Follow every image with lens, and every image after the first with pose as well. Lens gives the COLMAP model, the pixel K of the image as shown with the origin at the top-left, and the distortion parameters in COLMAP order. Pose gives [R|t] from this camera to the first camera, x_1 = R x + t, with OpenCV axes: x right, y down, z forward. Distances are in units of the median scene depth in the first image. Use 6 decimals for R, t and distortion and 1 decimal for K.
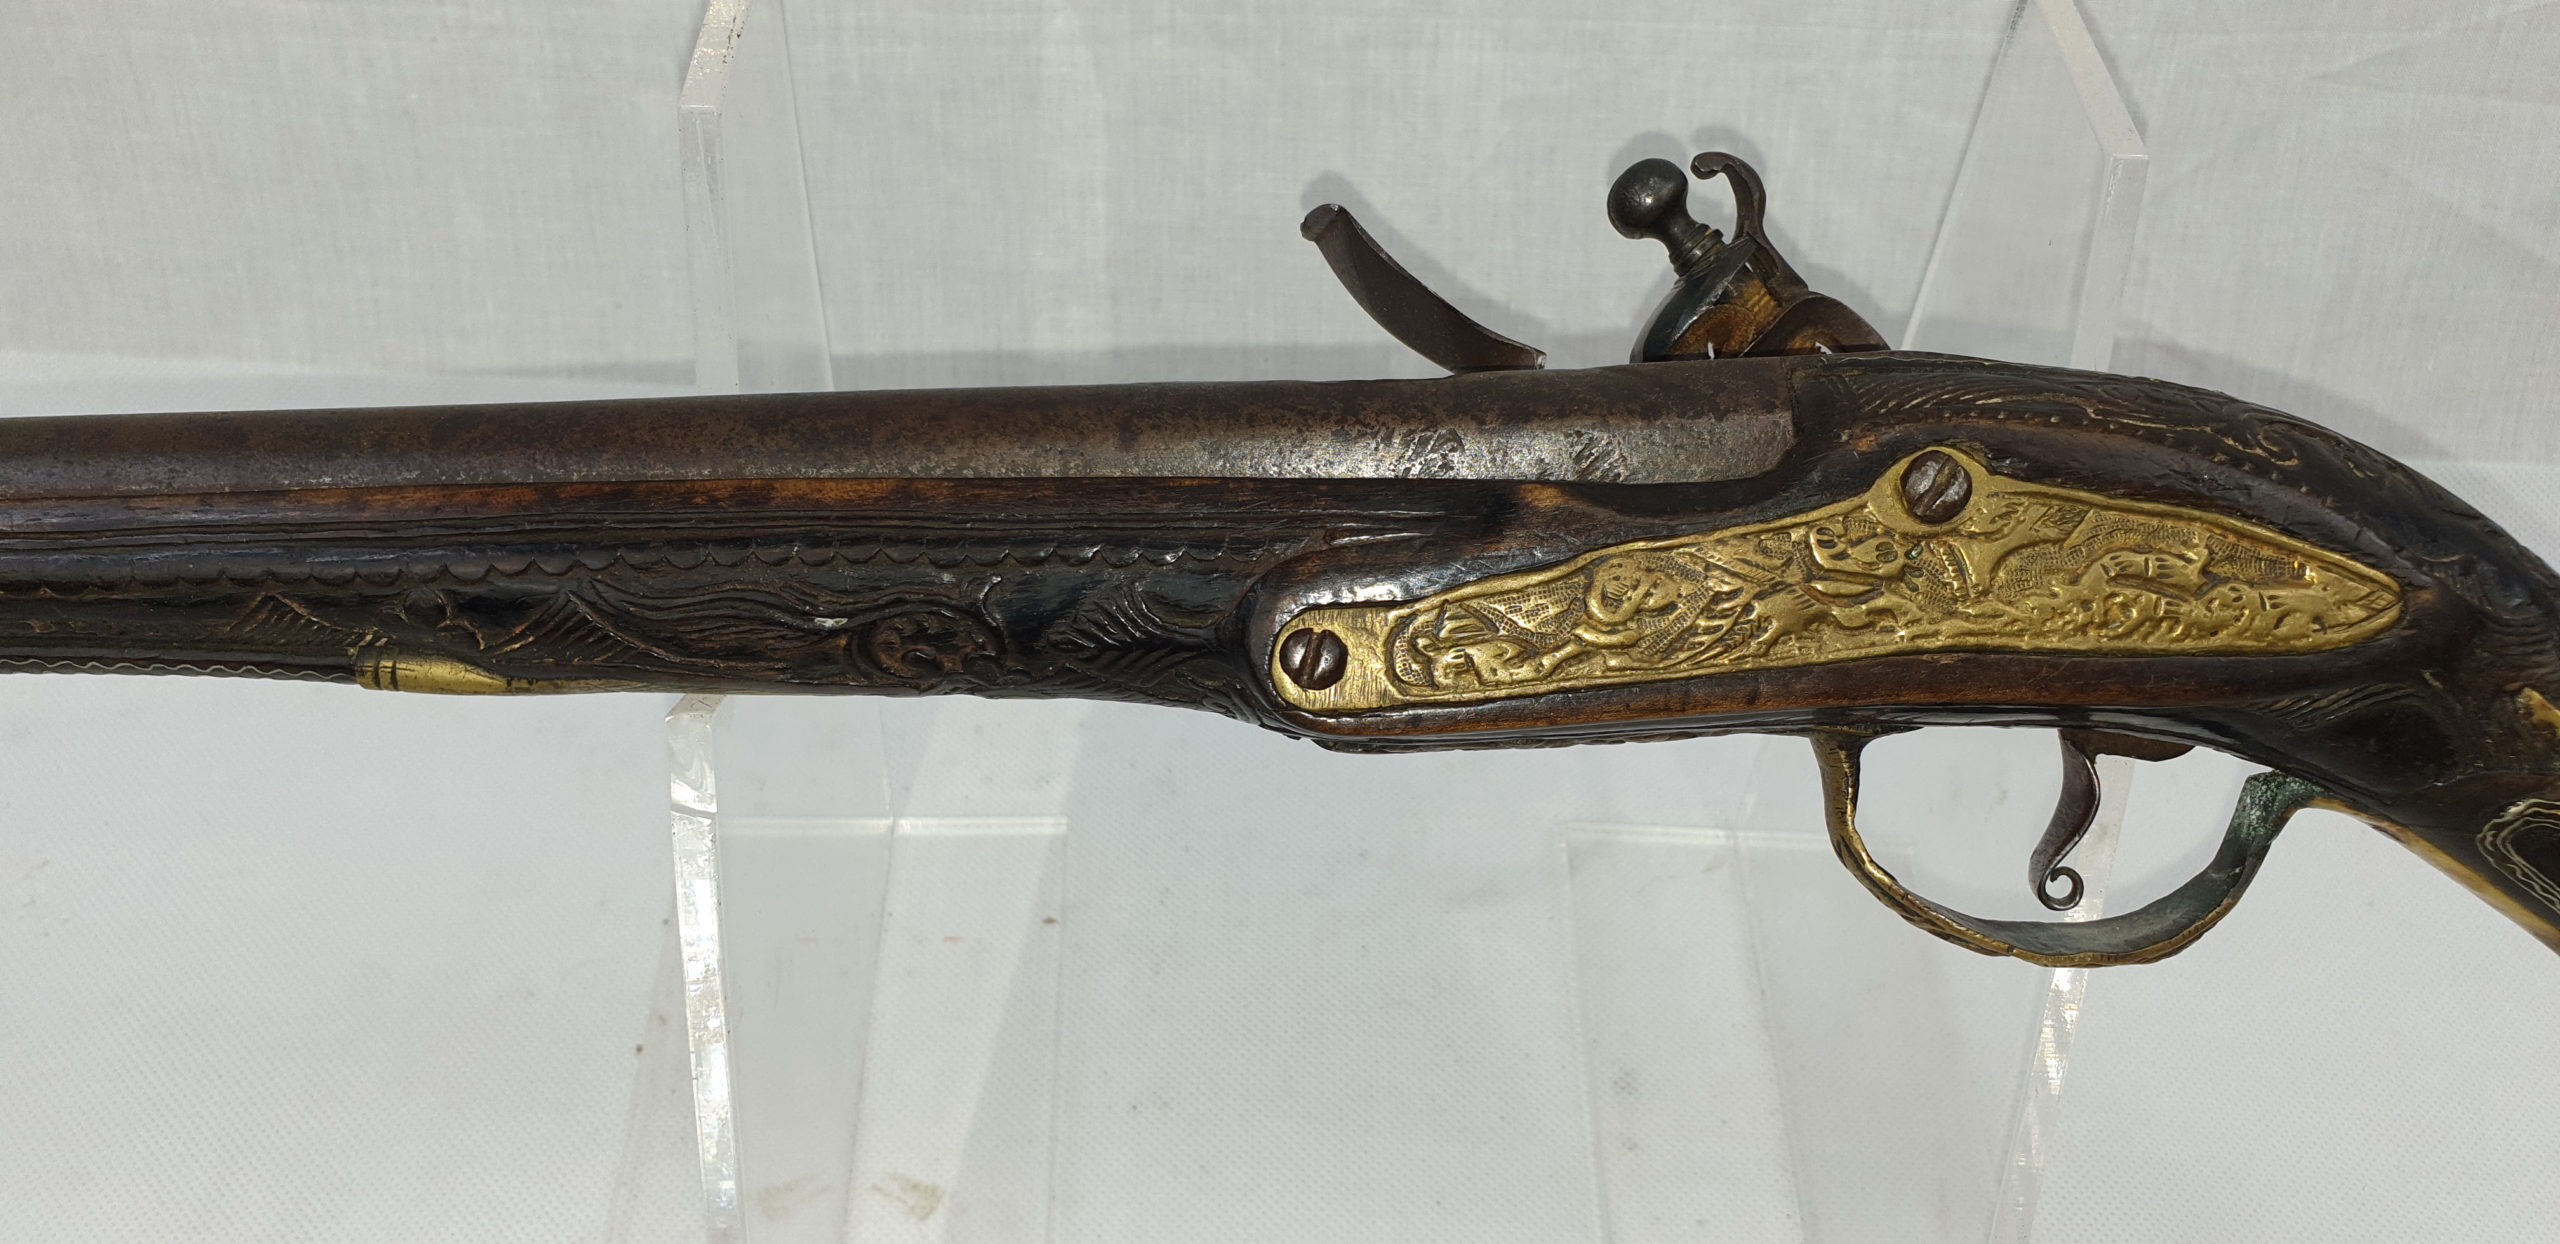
lens RADIAL K [[1982.9, 0, 1307.8], [0, 1982.9, 610.9], [0, 0, 1]] dist [-0.080667, 0.128932]
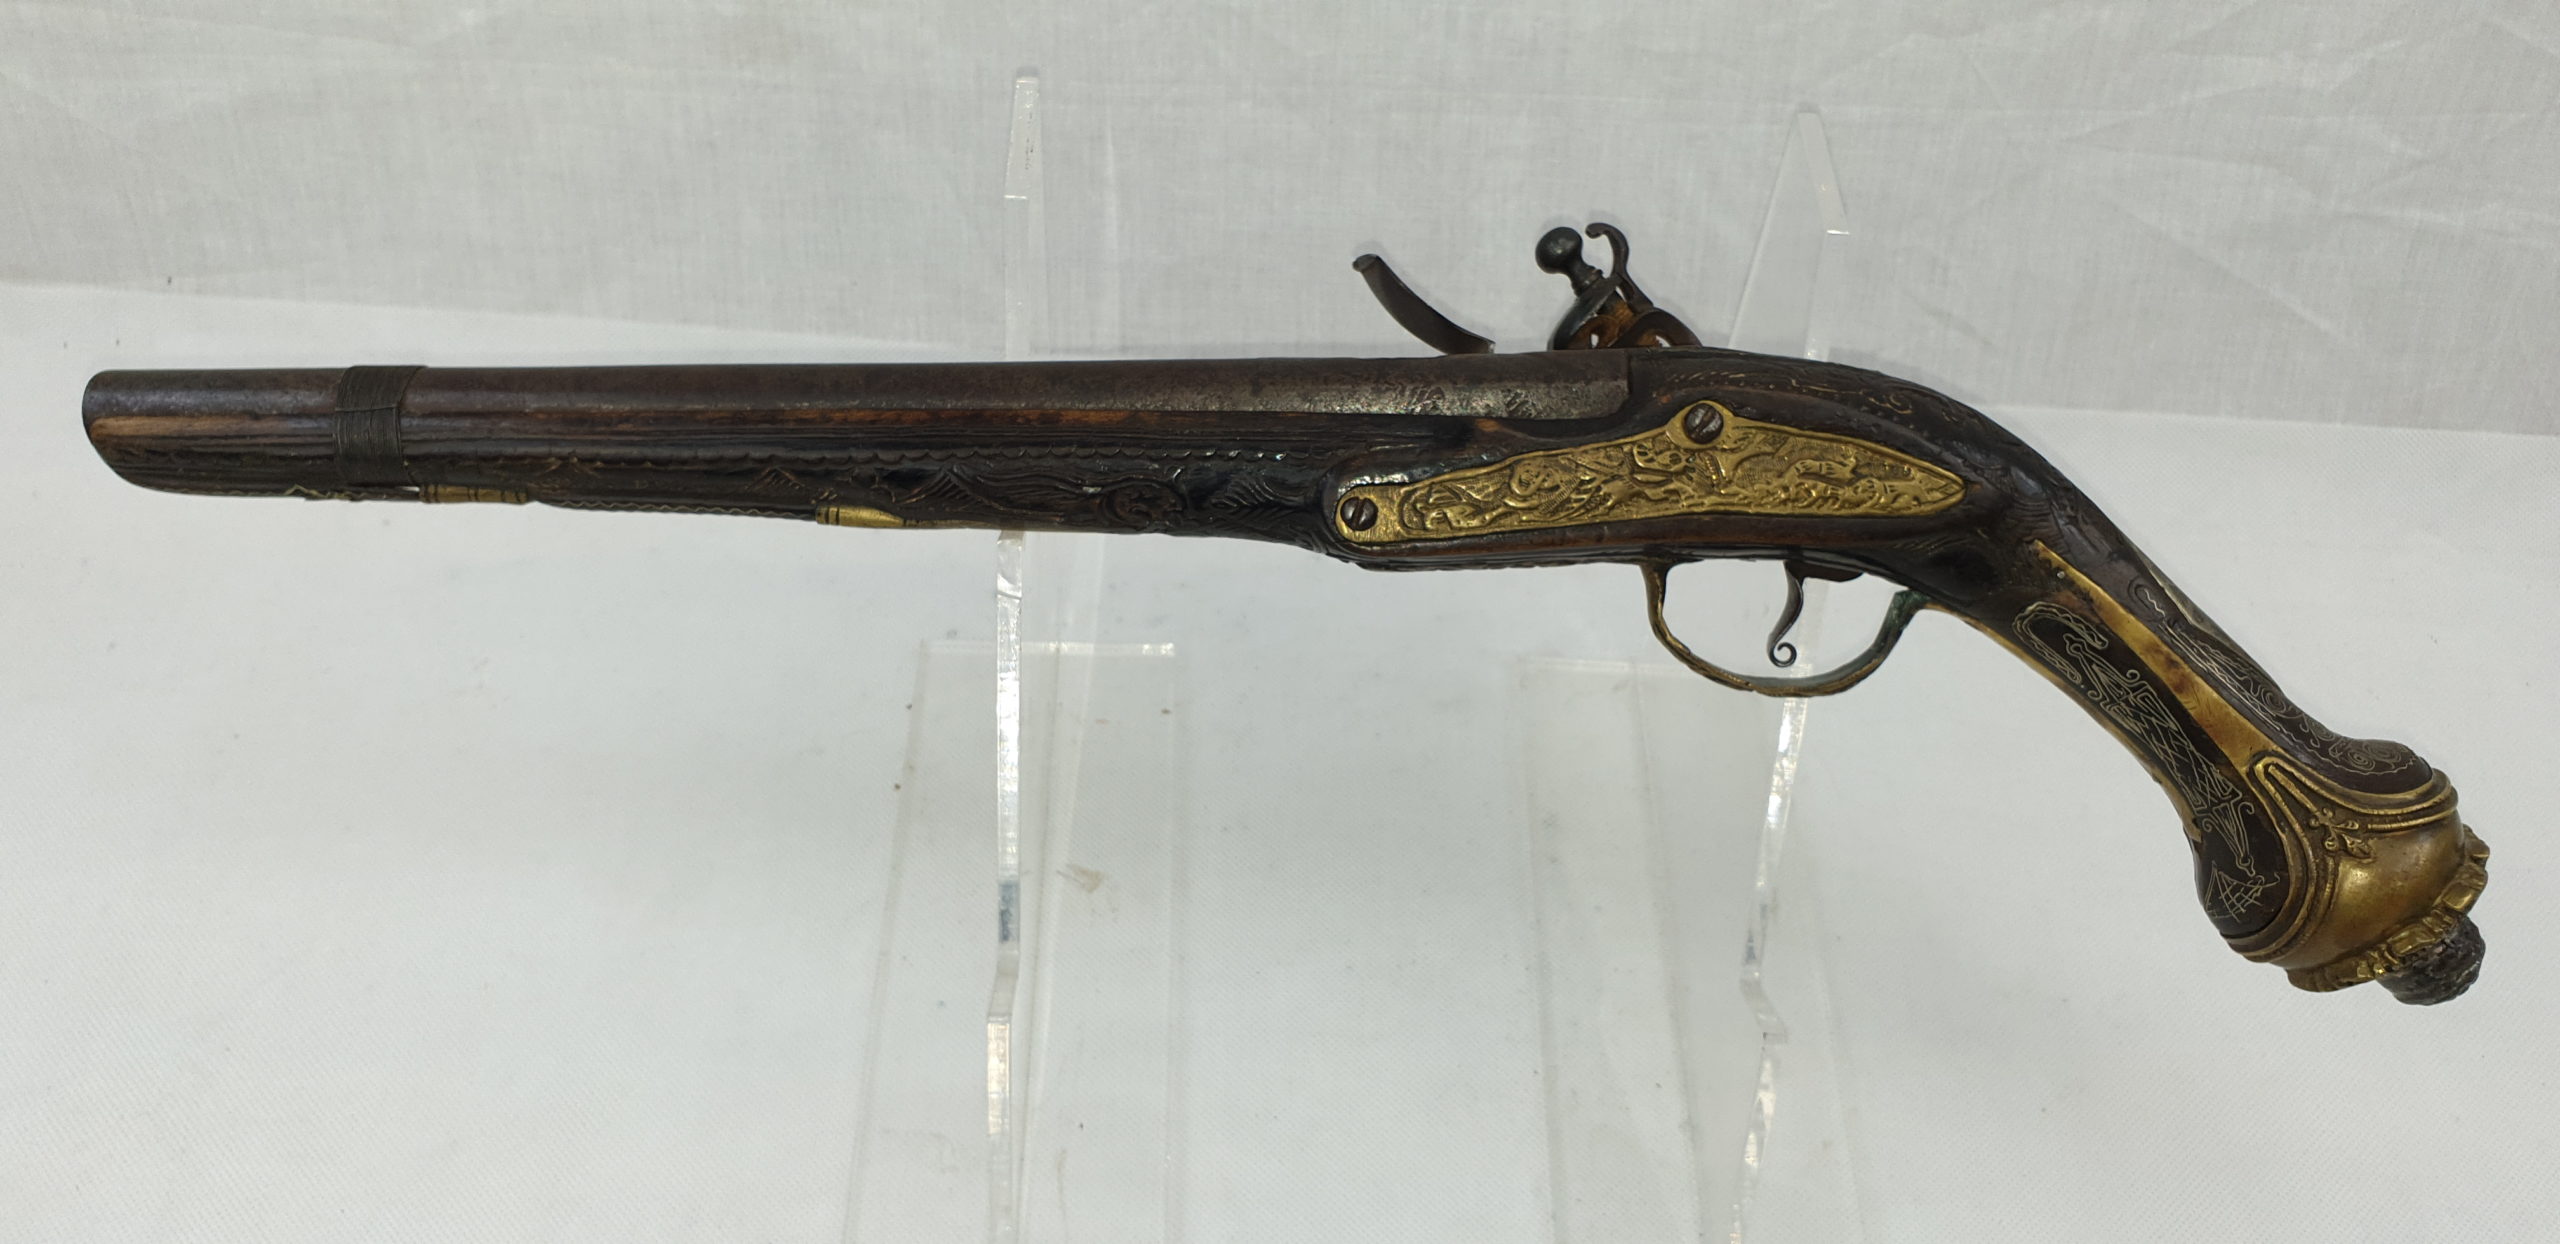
lens RADIAL K [[1872.8, 0, 1303.6], [0, 1872.8, 581.6], [0, 0, 1]] dist [-0.029393, 0.066171]
pose [[0.999831, 0.016282, -0.008481, -0.031701], [-0.016098, 0.999642, 0.021366, 0.050105], [0.008826, -0.021226, 0.999736, -0.700590]]
